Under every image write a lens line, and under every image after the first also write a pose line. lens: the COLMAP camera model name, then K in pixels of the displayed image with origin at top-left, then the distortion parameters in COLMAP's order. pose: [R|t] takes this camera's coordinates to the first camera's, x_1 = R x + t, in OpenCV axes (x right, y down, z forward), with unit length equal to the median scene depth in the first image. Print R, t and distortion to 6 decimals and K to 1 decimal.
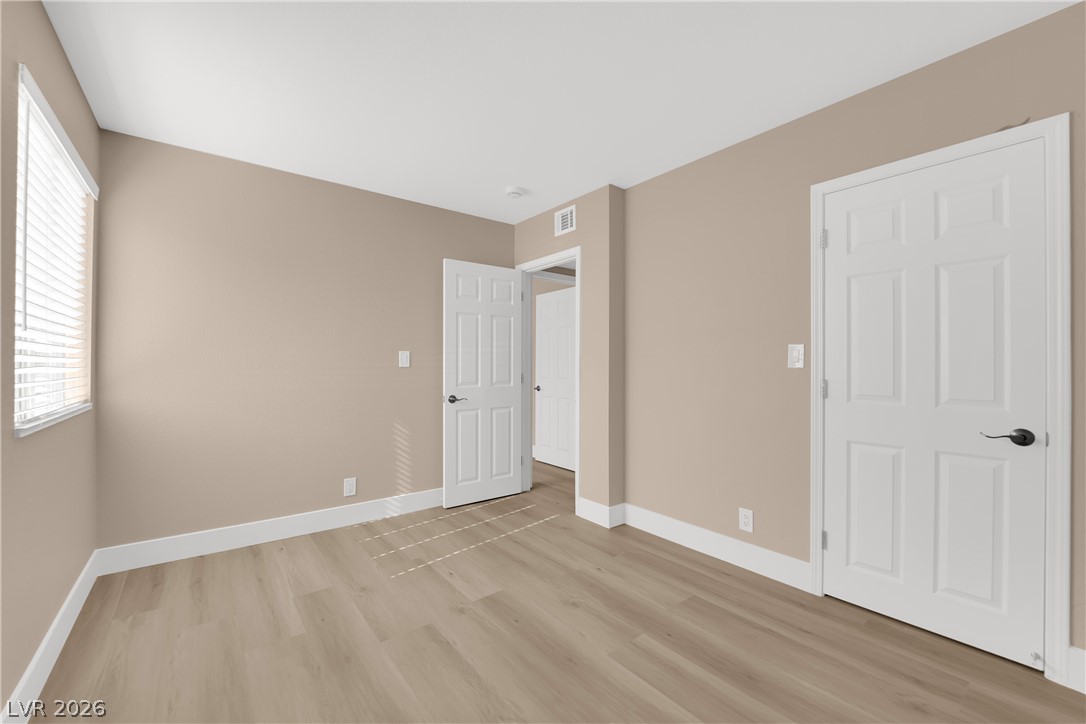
lens RADIAL K [[438.5, 0, 545.1], [0, 438.5, 363.0], [0, 0, 1]] dist [-0.012857, -0.002311]
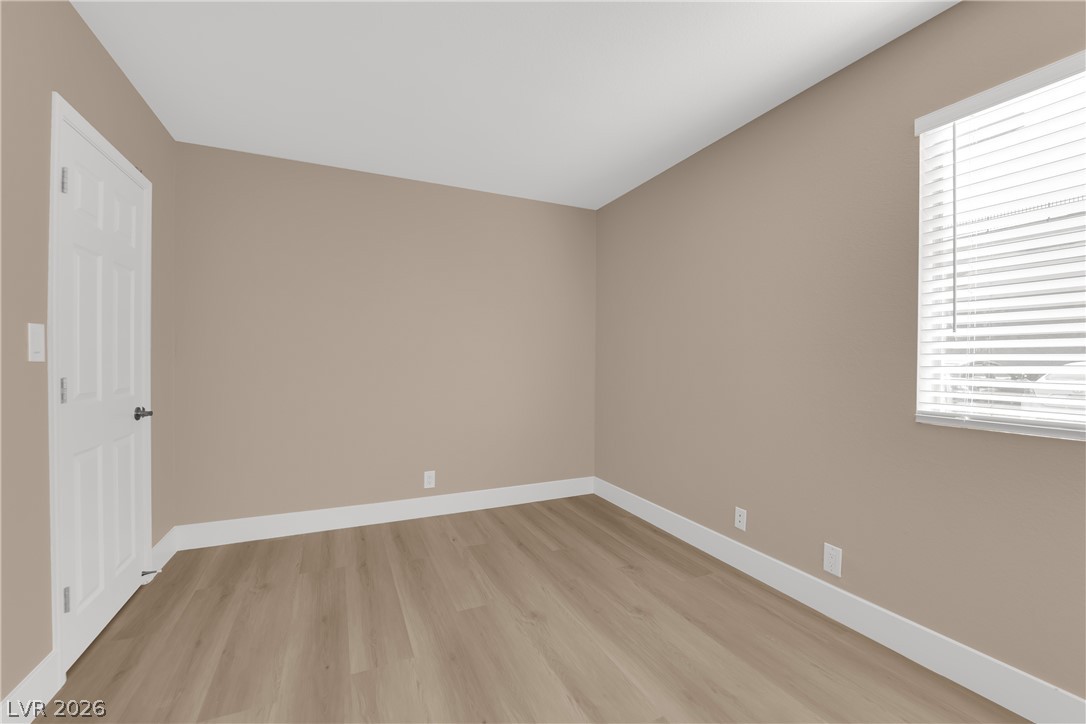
lens RADIAL K [[438.5, 0, 544.4], [0, 438.5, 363.2], [0, 0, 1]] dist [-0.012857, -0.002311]
pose [[-0.973077, -0.004362, 0.230440, -0.361927], [-0.004862, 0.999987, -0.001605, 0.017041], [-0.230430, -0.002683, -0.973085, 1.885476]]
